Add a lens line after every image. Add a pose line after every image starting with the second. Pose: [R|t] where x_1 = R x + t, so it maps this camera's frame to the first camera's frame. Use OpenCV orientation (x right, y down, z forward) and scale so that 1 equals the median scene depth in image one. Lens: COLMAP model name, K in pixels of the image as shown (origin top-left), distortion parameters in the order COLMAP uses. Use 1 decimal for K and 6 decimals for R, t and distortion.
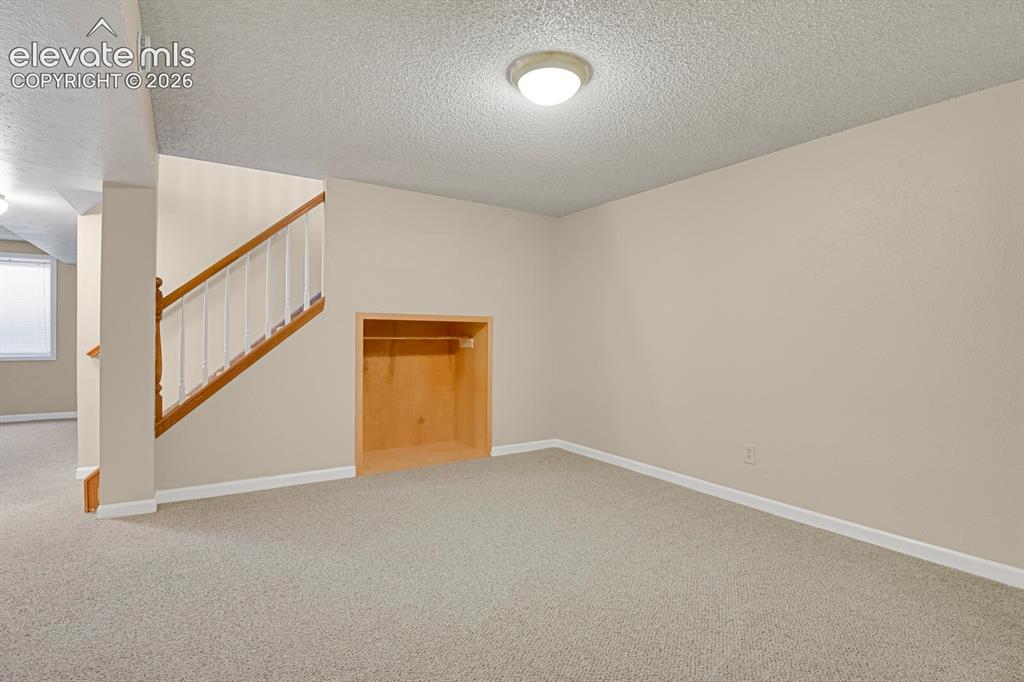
lens RADIAL K [[502.1, 0, 513.3], [0, 502.1, 336.3], [0, 0, 1]] dist [-0.016454, -0.006005]
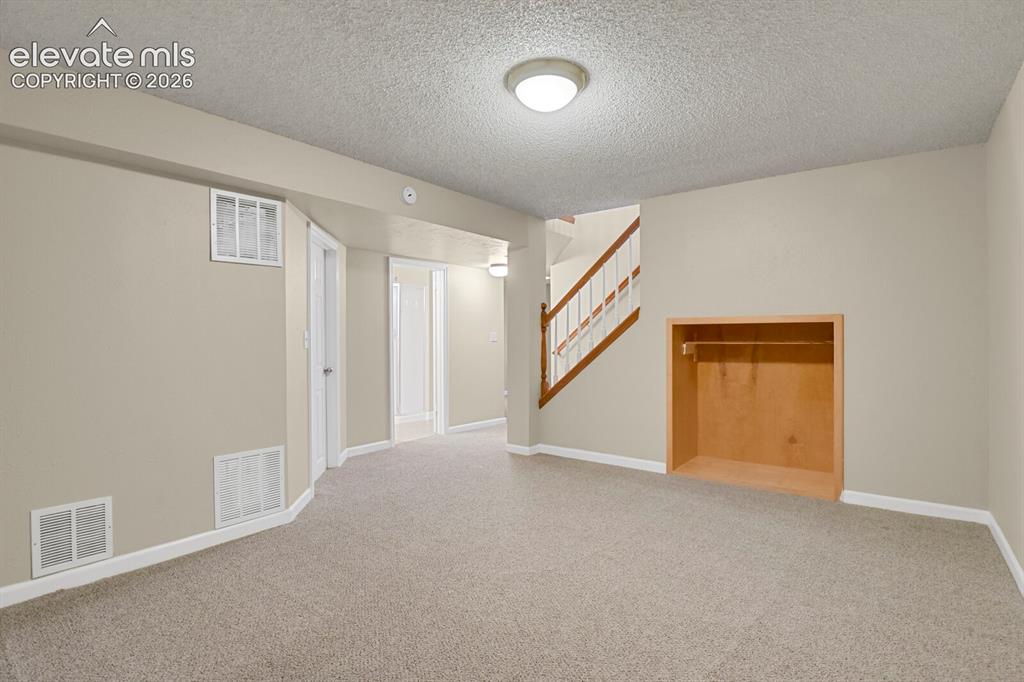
lens RADIAL K [[502.1, 0, 519.5], [0, 502.1, 341.0], [0, 0, 1]] dist [-0.016454, -0.006005]
pose [[0.327682, -0.003871, -0.944780, 0.500818], [0.005116, 0.999984, -0.002323, 0.000253], [0.944774, -0.004072, 0.327697, 0.309425]]
